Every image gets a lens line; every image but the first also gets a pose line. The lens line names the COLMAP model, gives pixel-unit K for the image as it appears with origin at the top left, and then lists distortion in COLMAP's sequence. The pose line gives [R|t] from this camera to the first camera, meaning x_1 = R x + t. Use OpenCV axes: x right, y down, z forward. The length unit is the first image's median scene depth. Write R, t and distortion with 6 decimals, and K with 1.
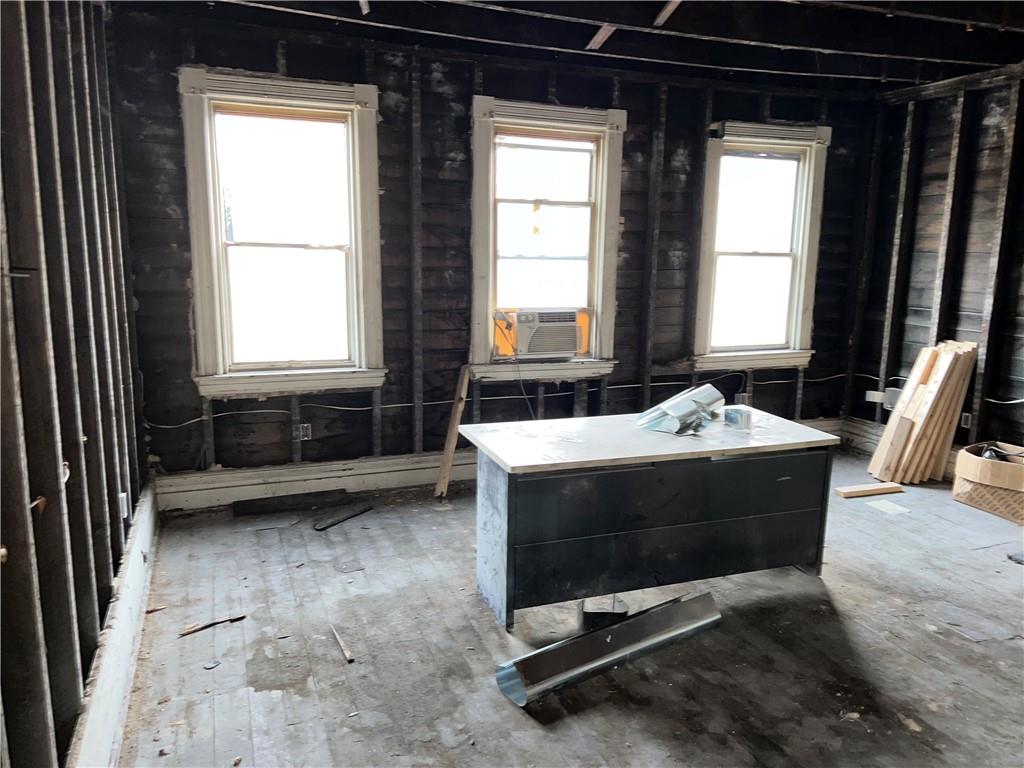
lens RADIAL K [[772.9, 0, 549.0], [0, 772.9, 387.5], [0, 0, 1]] dist [0.068370, -0.089193]
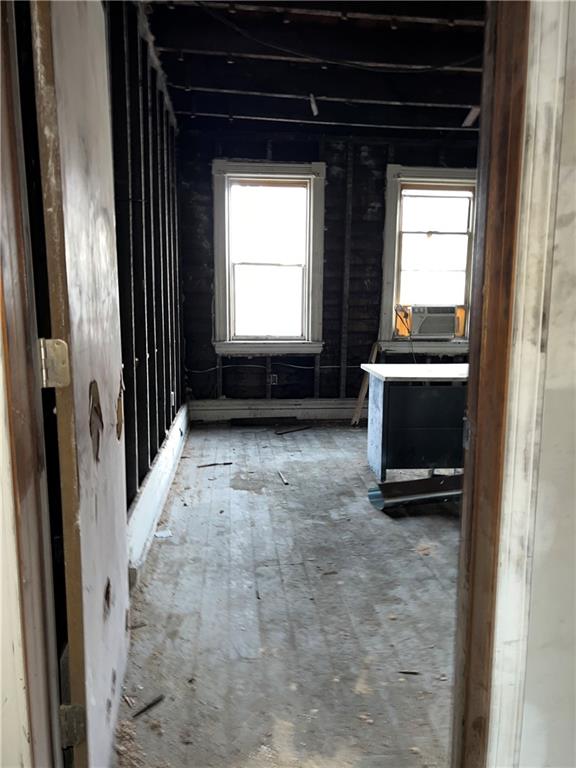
lens RADIAL K [[579.7, 0, 290.4], [0, 579.7, 382.2], [0, 0, 1]] dist [0.068370, -0.089193]
pose [[0.954582, 0.029174, -0.296516, 0.079459], [-0.041496, 0.998513, -0.035344, 0.108235], [0.295044, 0.046043, 0.954374, -0.142478]]
